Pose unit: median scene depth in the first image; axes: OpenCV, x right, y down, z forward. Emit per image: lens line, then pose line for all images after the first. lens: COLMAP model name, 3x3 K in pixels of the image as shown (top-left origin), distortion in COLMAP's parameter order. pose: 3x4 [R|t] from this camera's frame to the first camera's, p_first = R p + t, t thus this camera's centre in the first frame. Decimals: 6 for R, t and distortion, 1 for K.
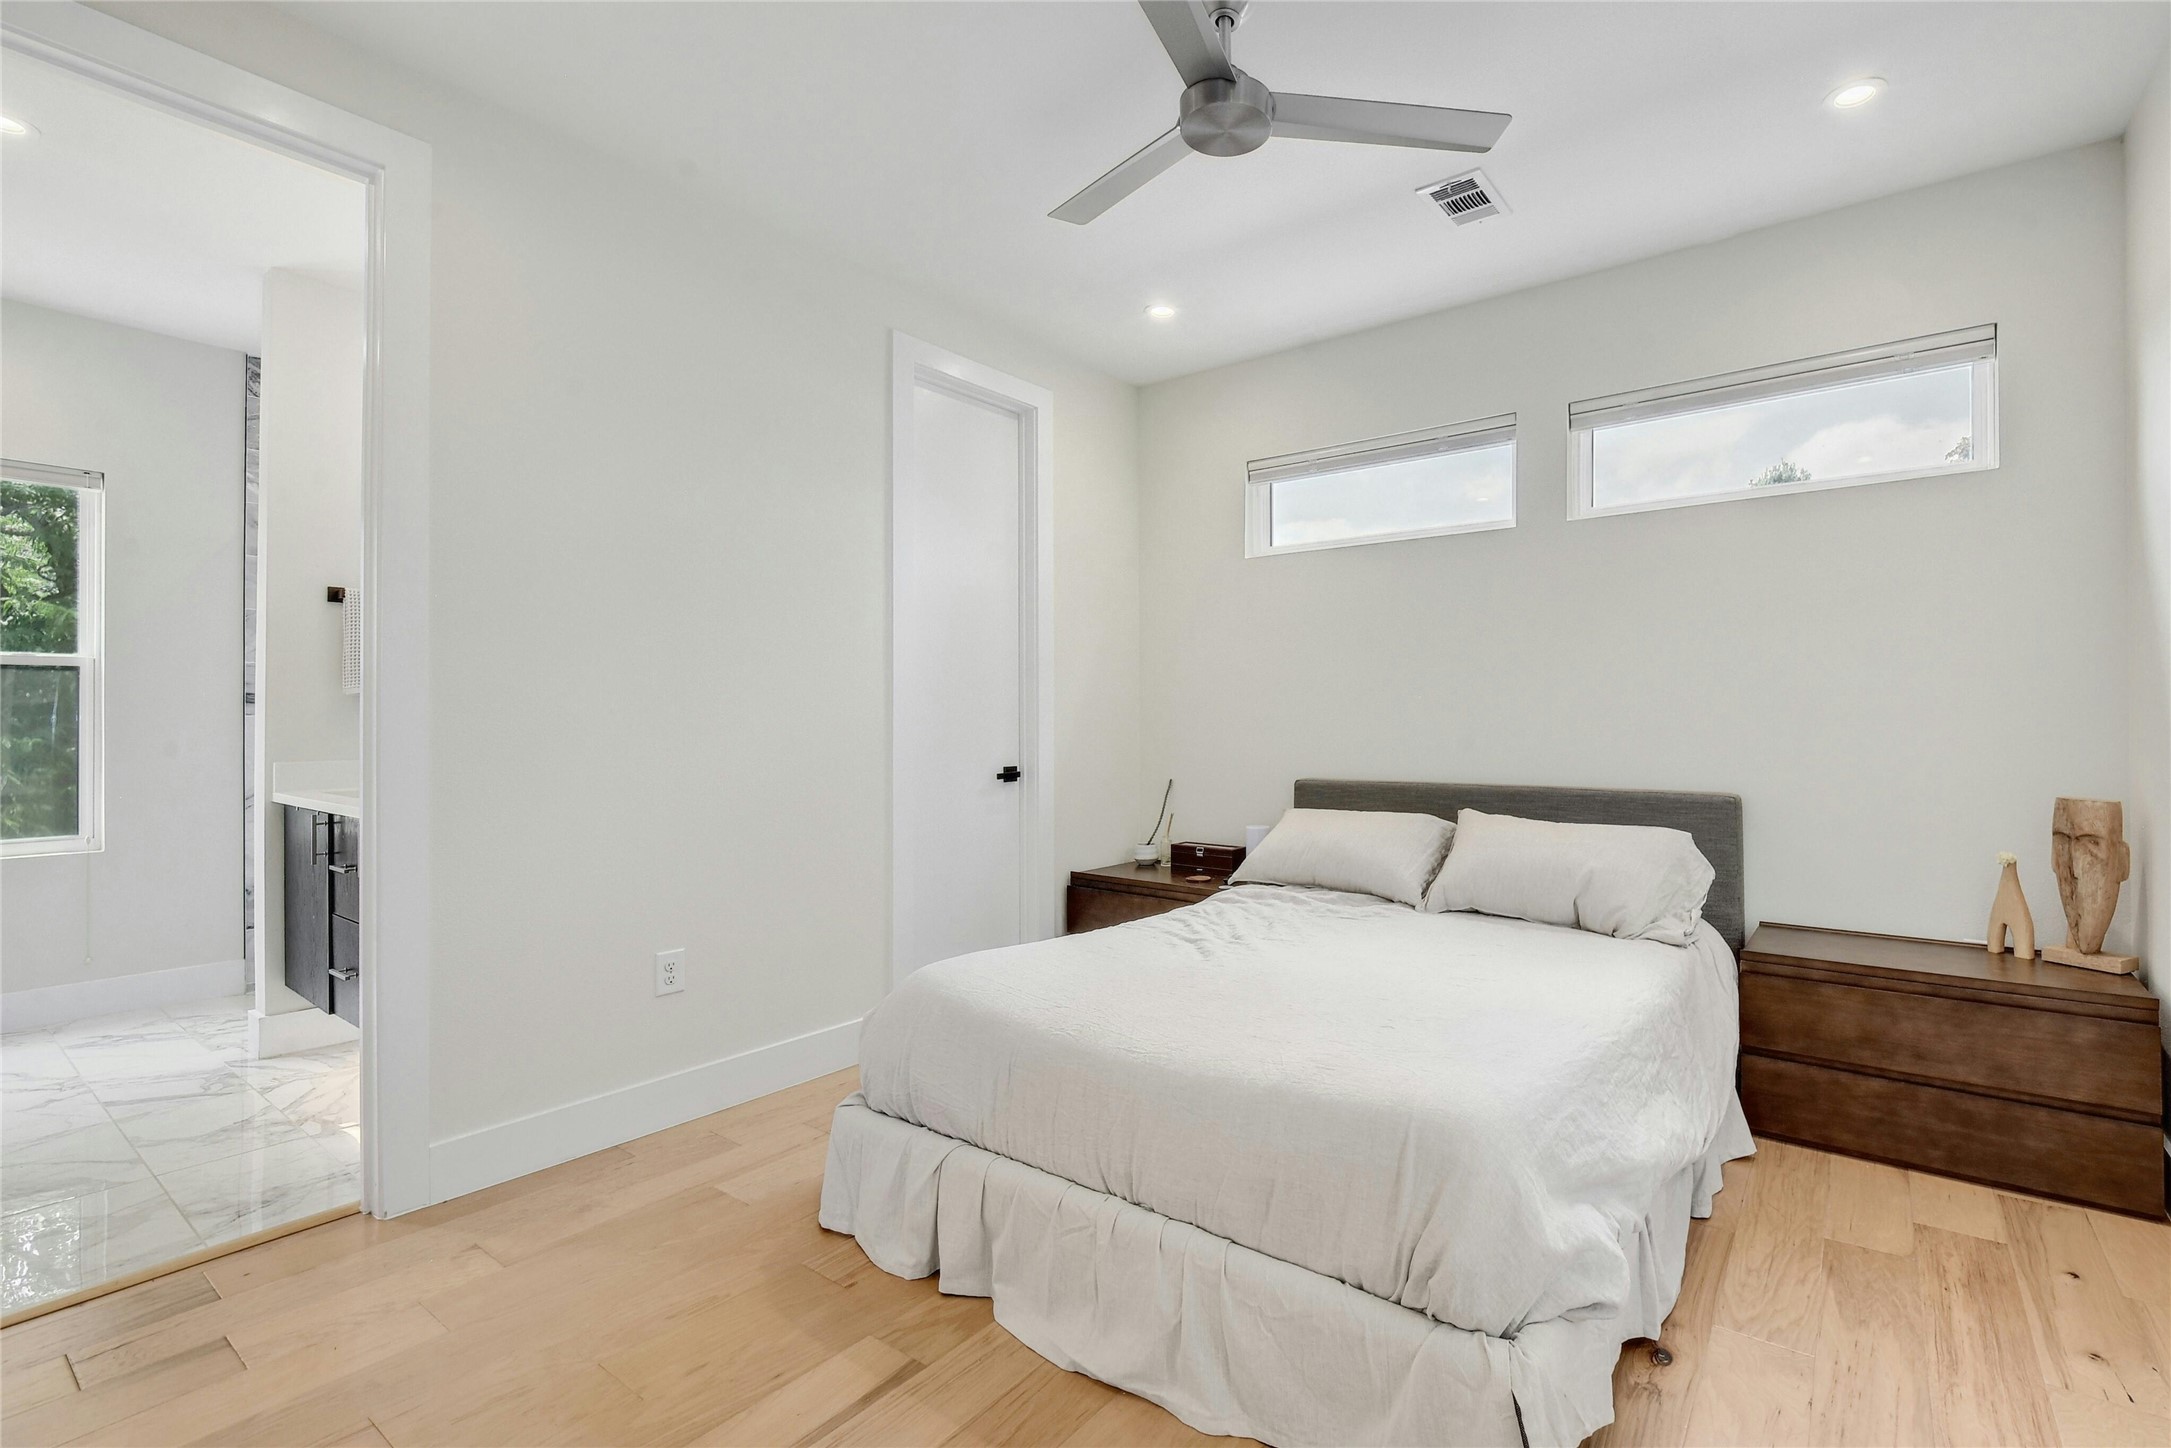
lens RADIAL K [[989.3, 0, 1077.8], [0, 989.3, 719.1], [0, 0, 1]] dist [-0.004011, -0.000990]
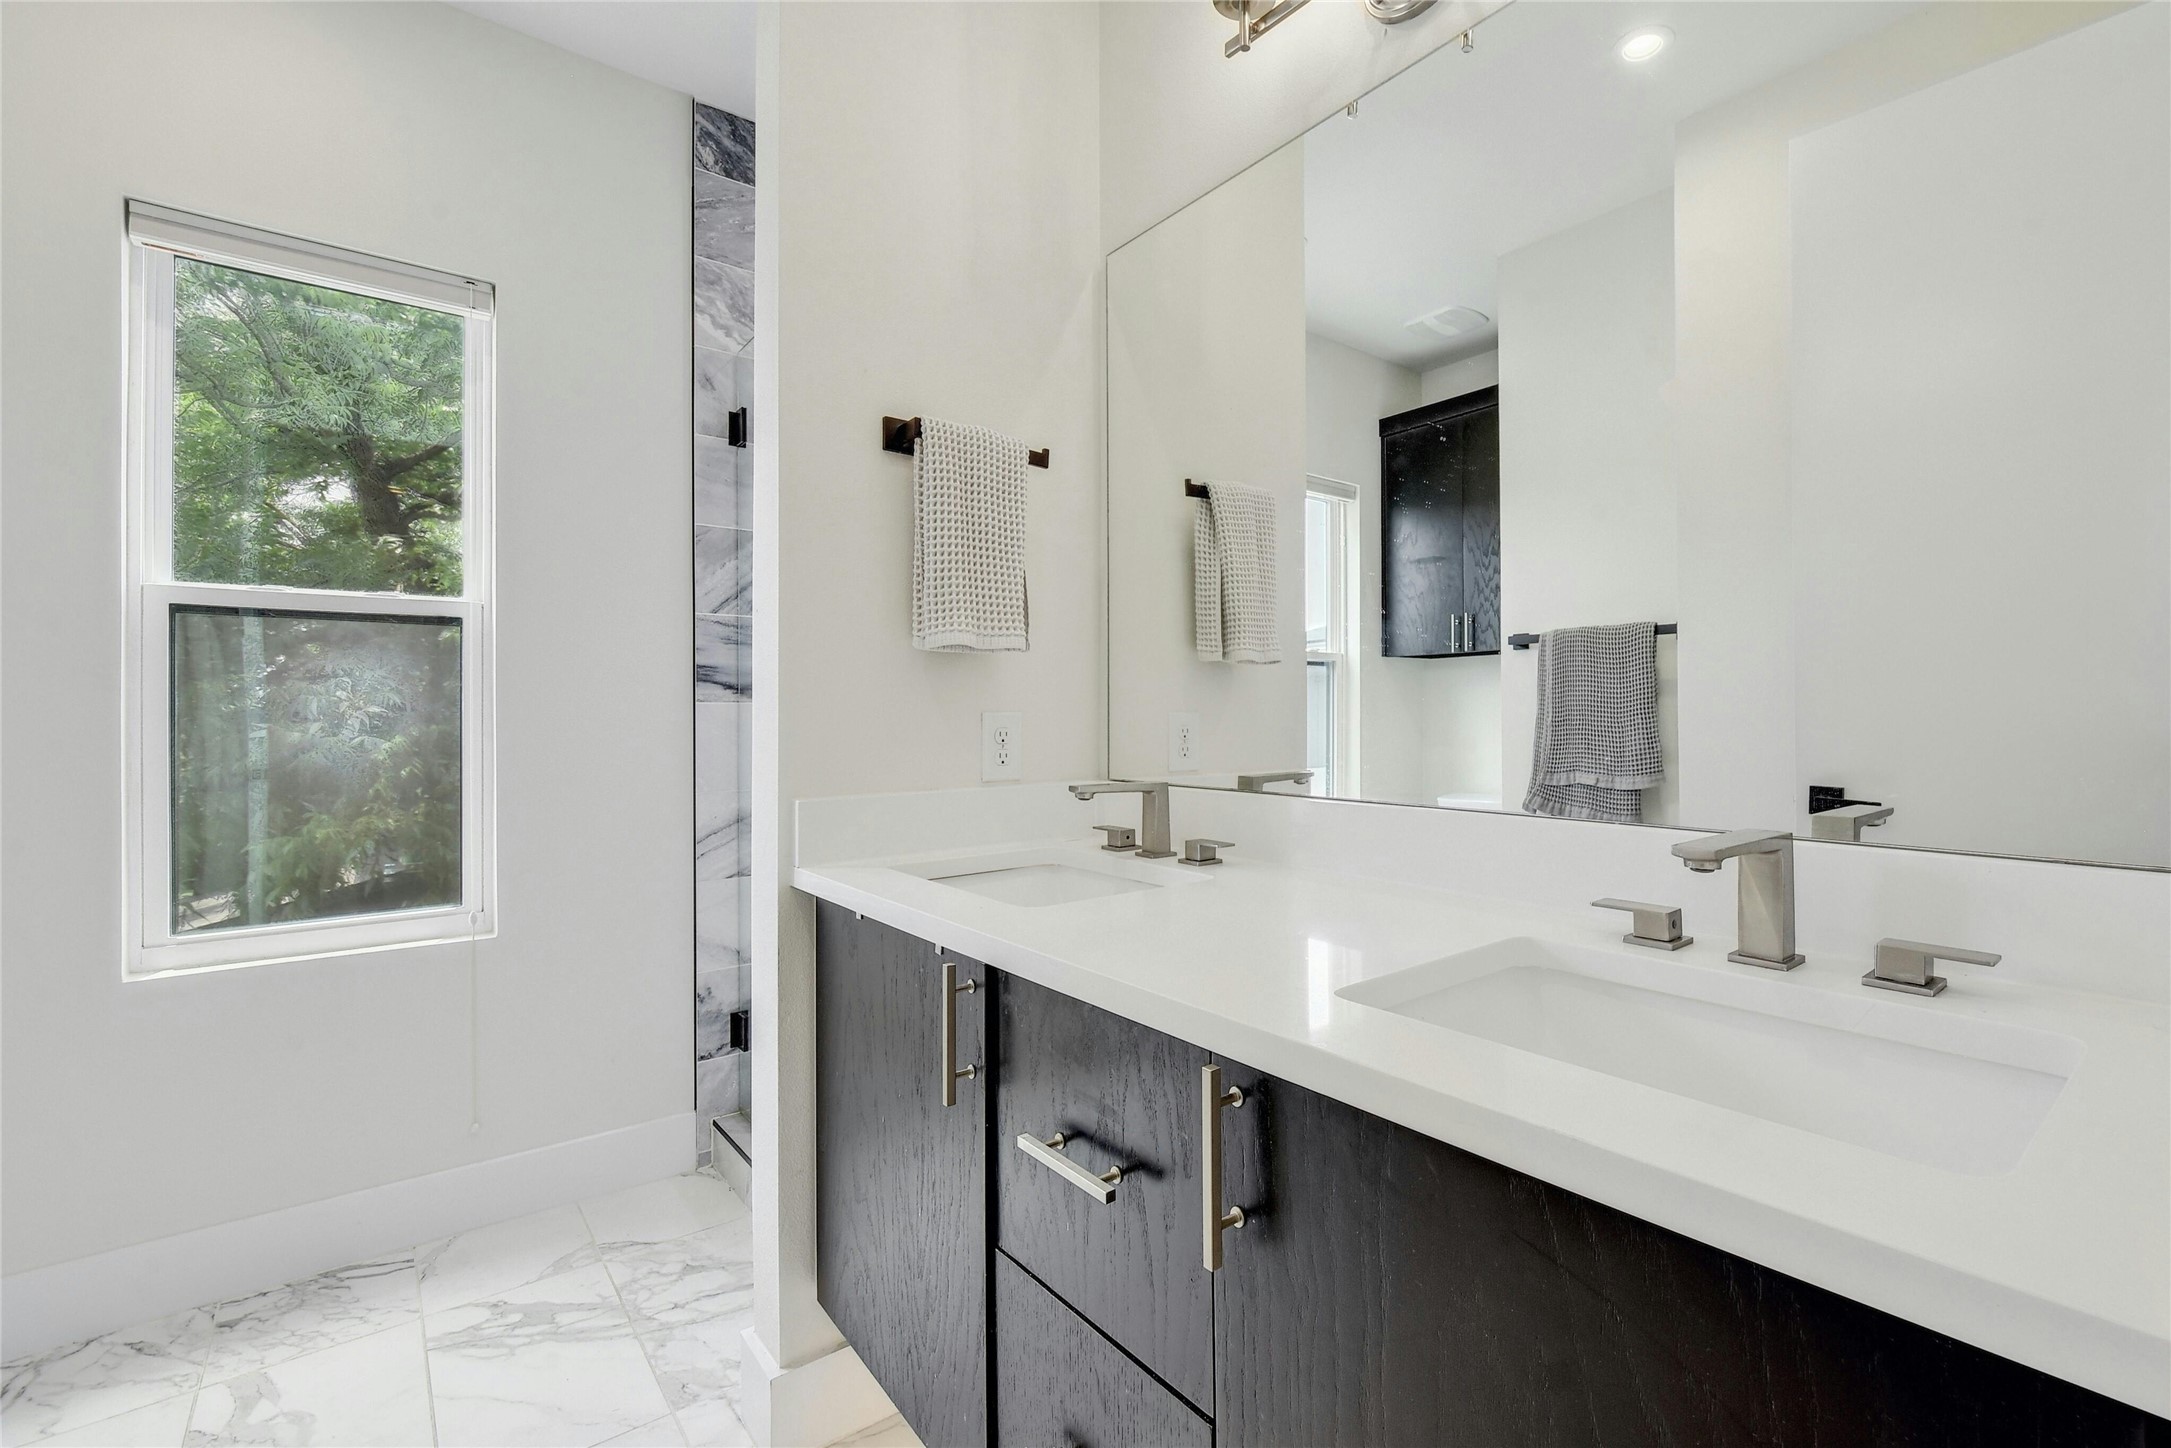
lens RADIAL K [[989.3, 0, 1095.0], [0, 989.3, 712.1], [0, 0, 1]] dist [-0.004011, -0.000990]
pose [[0.968023, -0.003409, -0.250840, -0.508627], [0.003545, 0.999994, 0.000090, 0.003580], [0.250838, -0.000976, 0.968029, 0.532389]]
